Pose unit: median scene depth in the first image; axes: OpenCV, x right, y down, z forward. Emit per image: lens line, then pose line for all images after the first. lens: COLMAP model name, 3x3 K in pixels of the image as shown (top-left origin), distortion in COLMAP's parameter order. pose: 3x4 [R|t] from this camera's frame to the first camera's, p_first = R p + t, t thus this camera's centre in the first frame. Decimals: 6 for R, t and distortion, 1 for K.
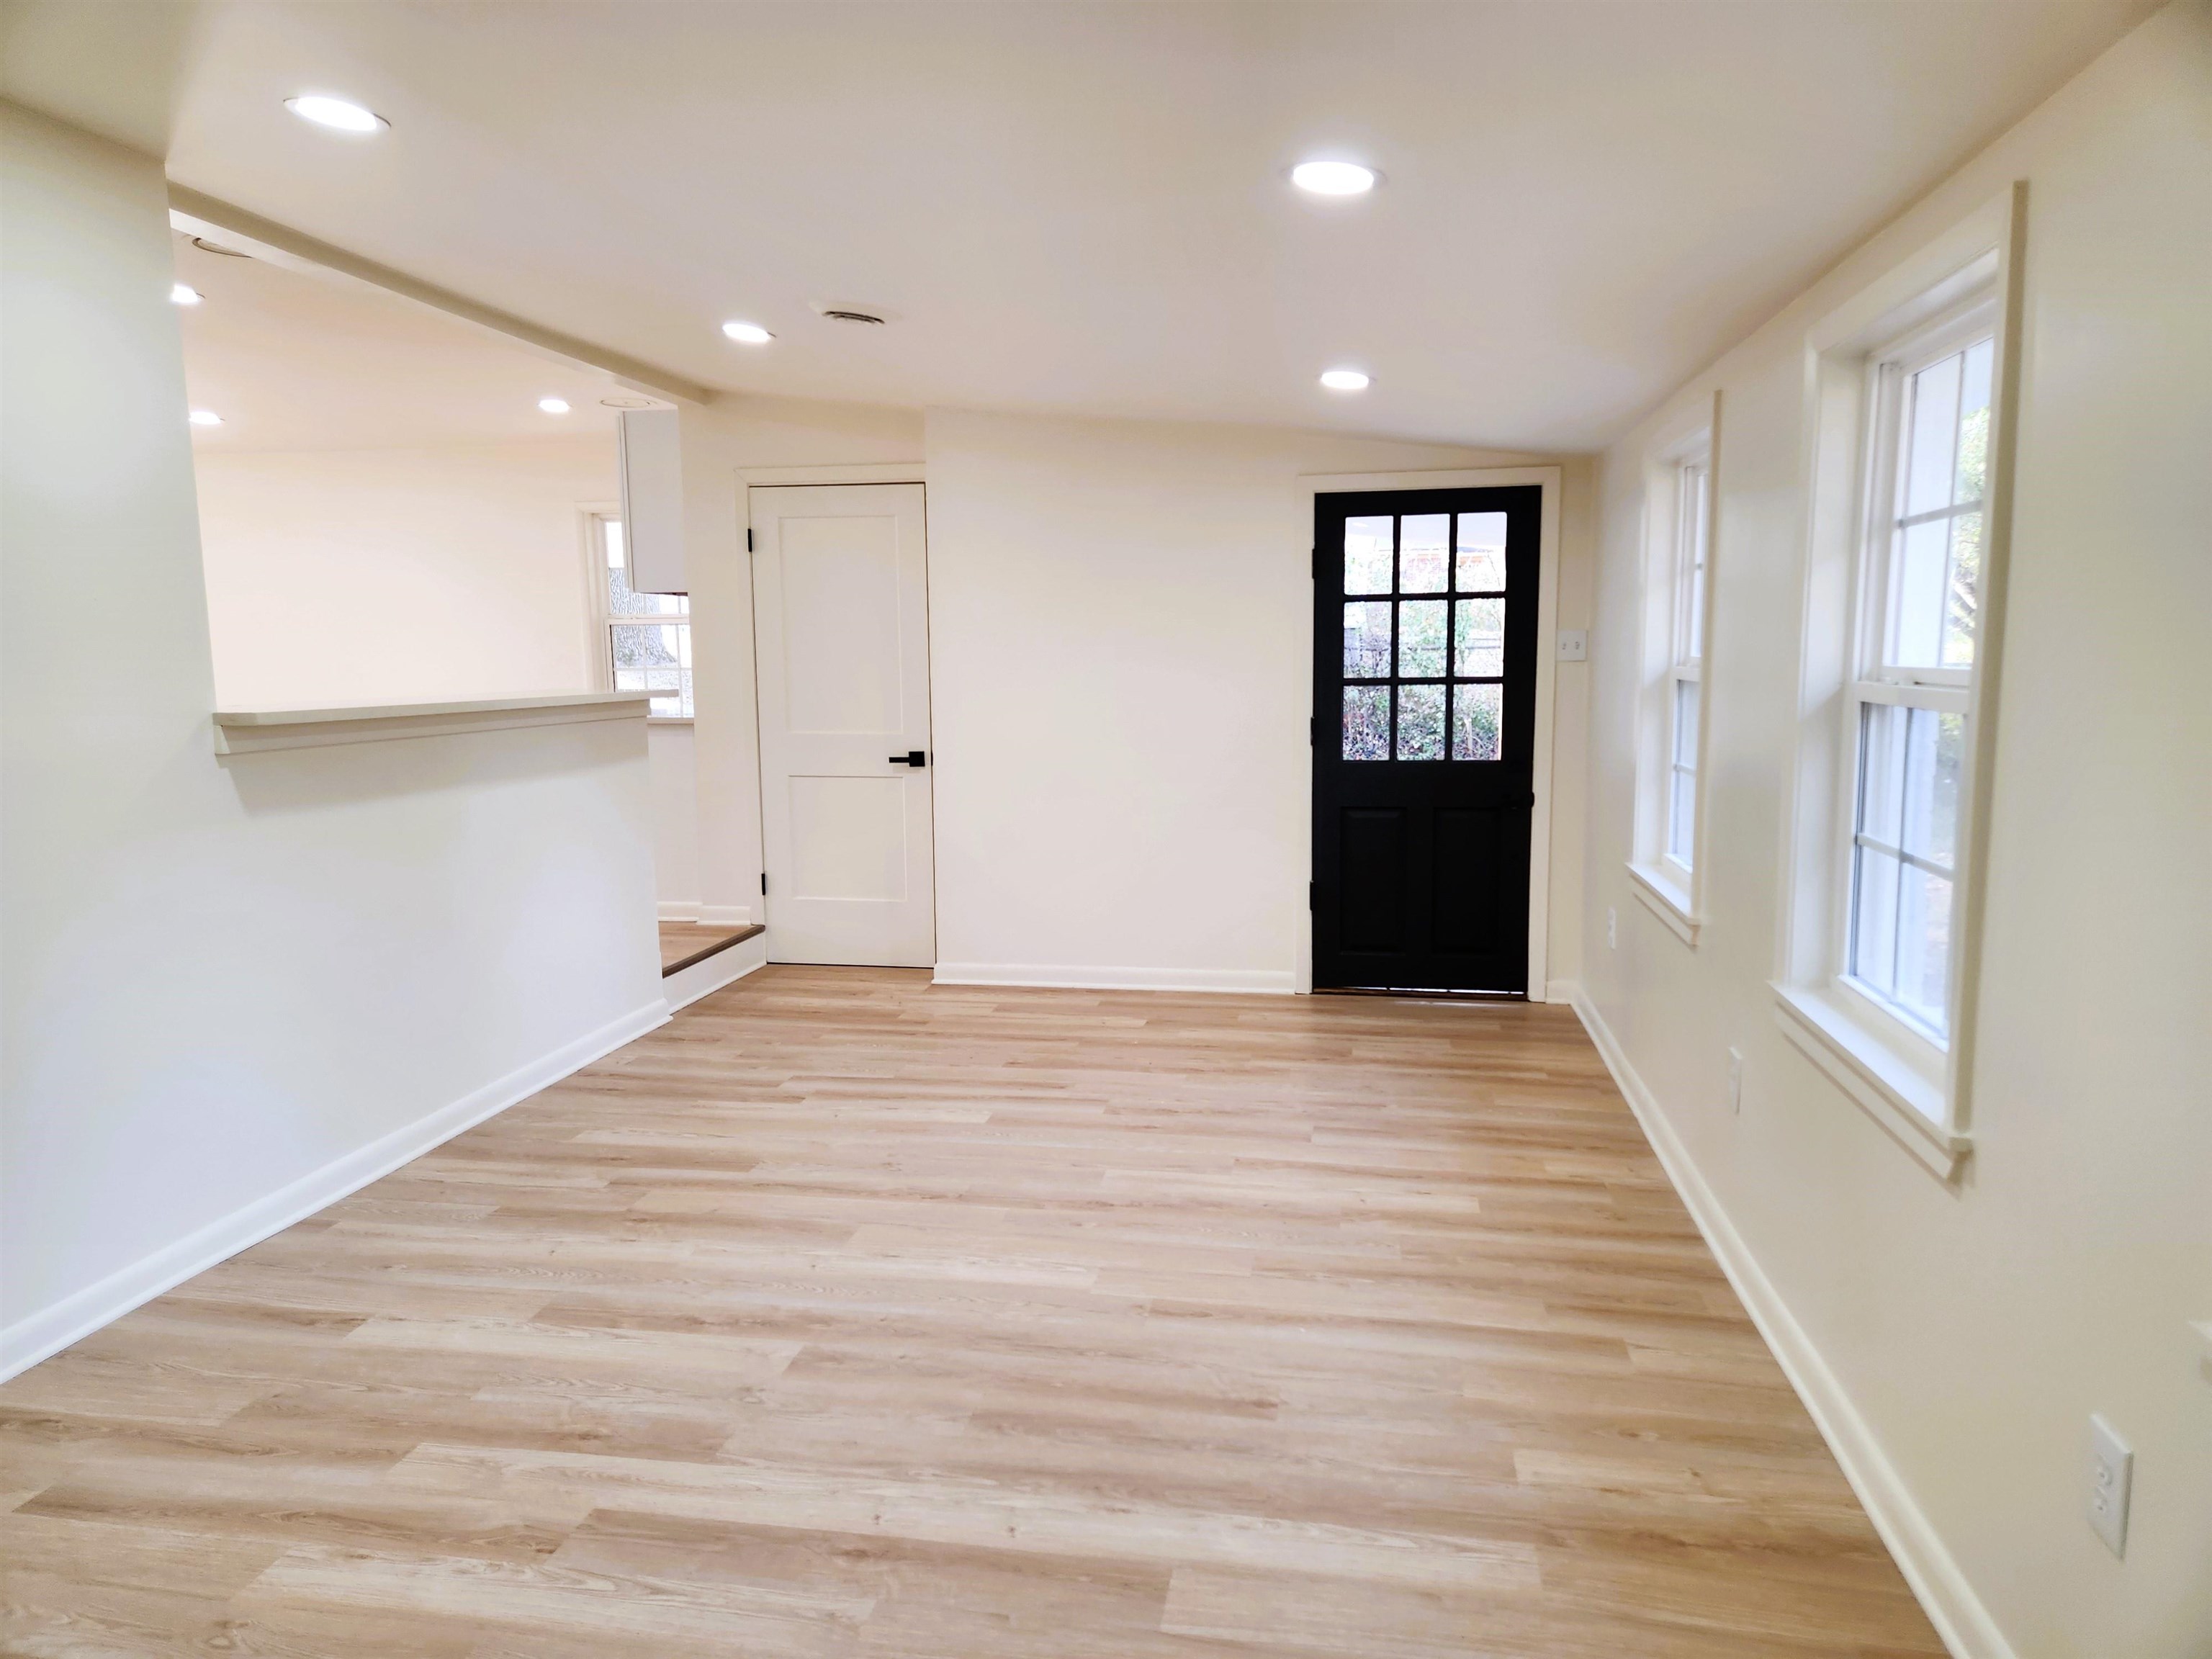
lens RADIAL K [[1477.4, 0, 1109.0], [0, 1477.4, 830.8], [0, 0, 1]] dist [0.097754, -0.100877]
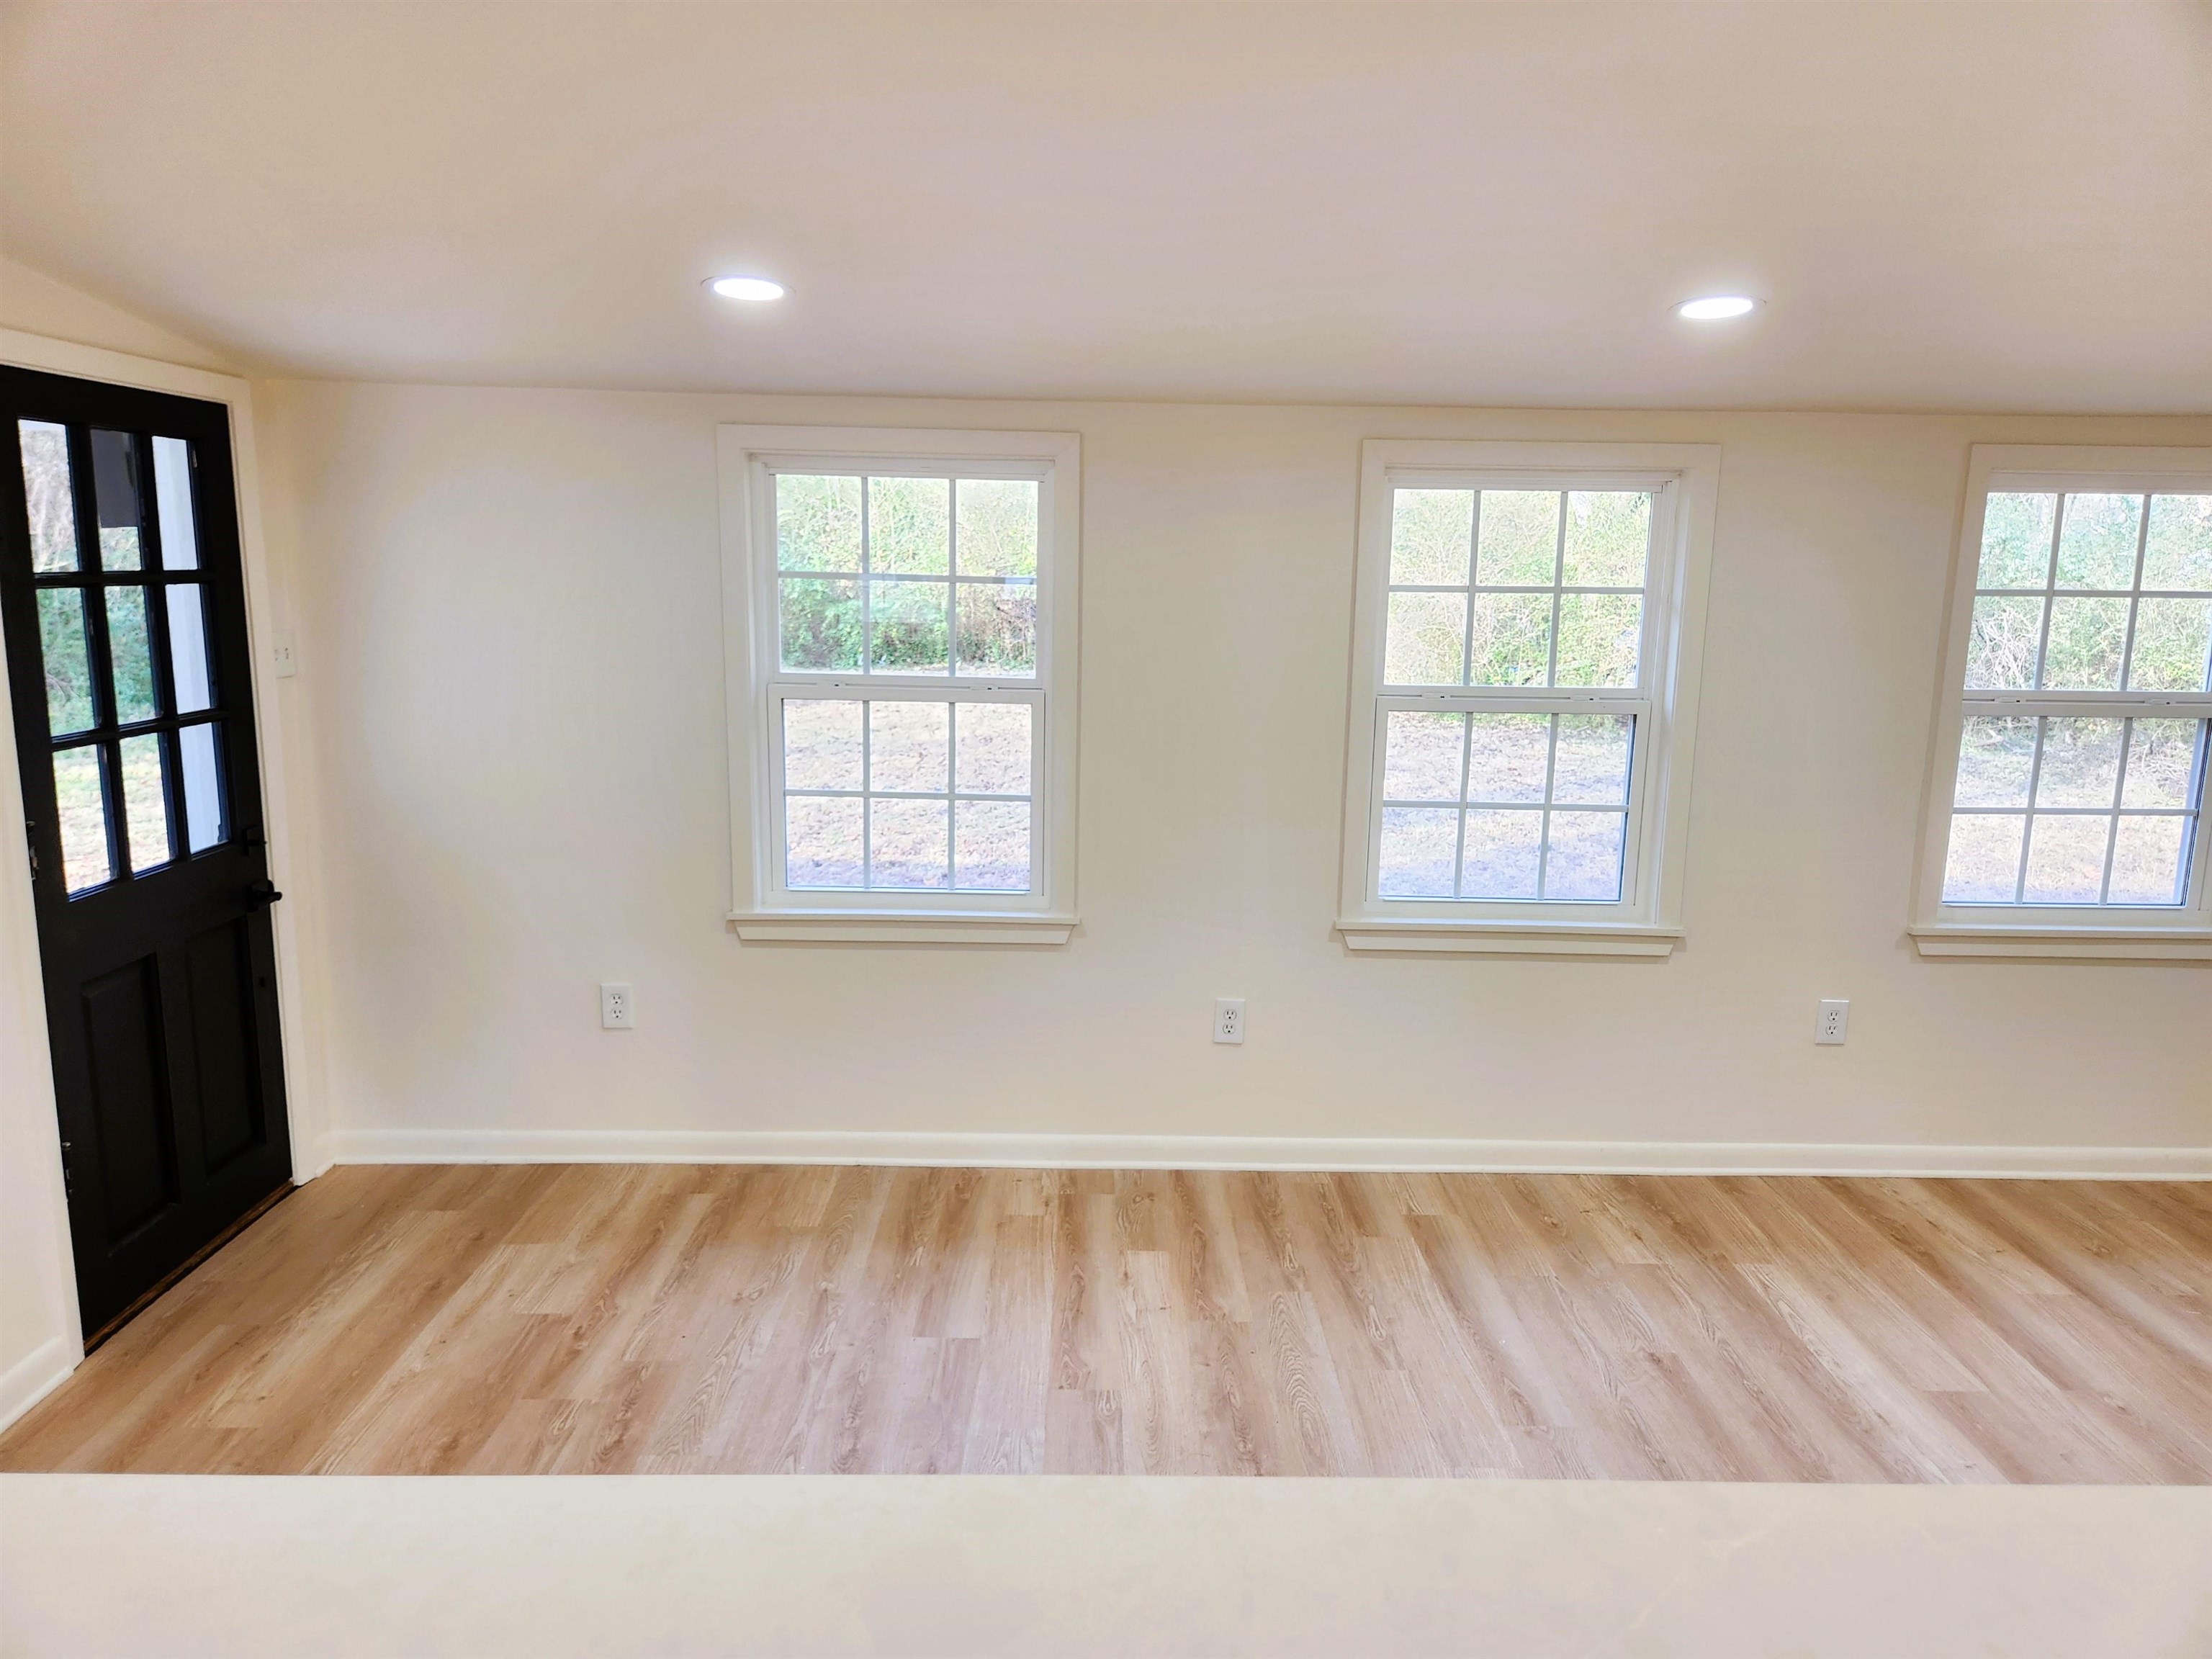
lens RADIAL K [[1477.4, 0, 1109.0], [0, 1477.4, 830.8], [0, 0, 1]] dist [0.097754, -0.100877]
pose [[-0.189849, -0.171523, 0.966715, -0.757714], [0.105328, 0.975381, 0.193746, -0.246720], [-0.976147, 0.138605, -0.167108, 1.353026]]
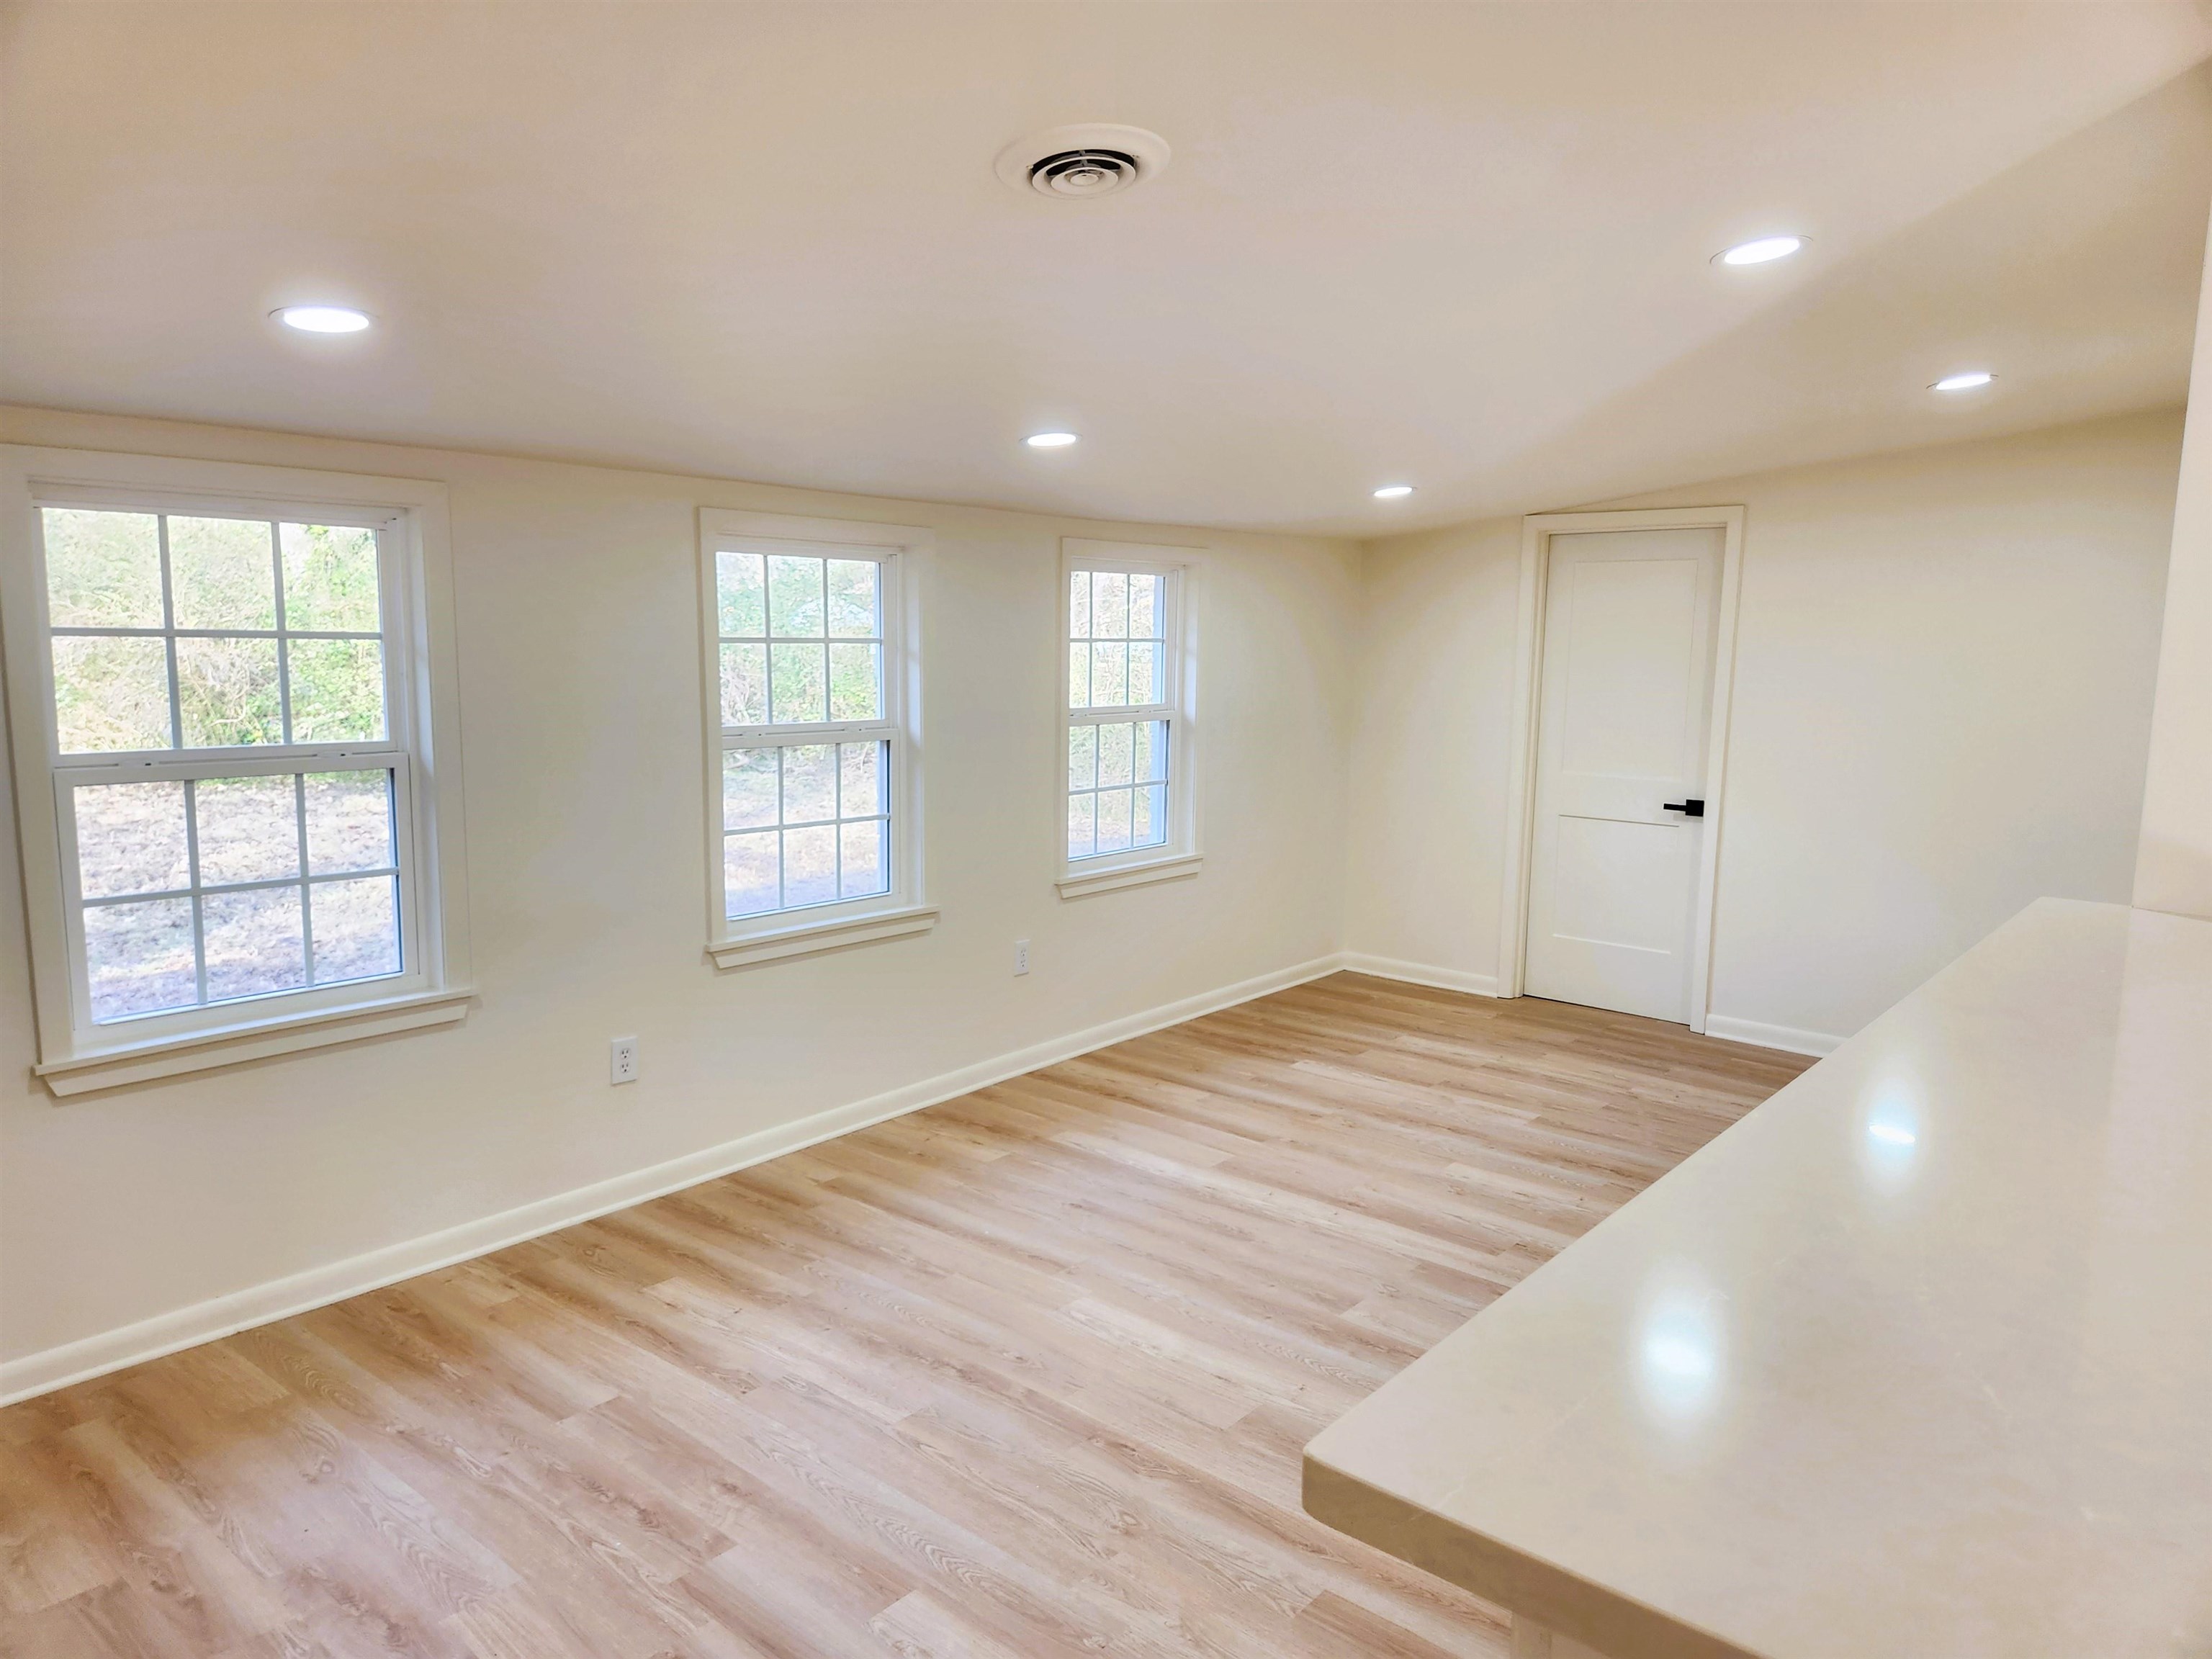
lens RADIAL K [[1477.4, 0, 1109.0], [0, 1477.4, 830.8], [0, 0, 1]] dist [0.097754, -0.100877]
pose [[-0.865813, -0.071033, 0.495300, -0.581781], [0.055832, 0.969976, 0.236705, -0.315197], [-0.497243, 0.232596, -0.835852, 1.912018]]
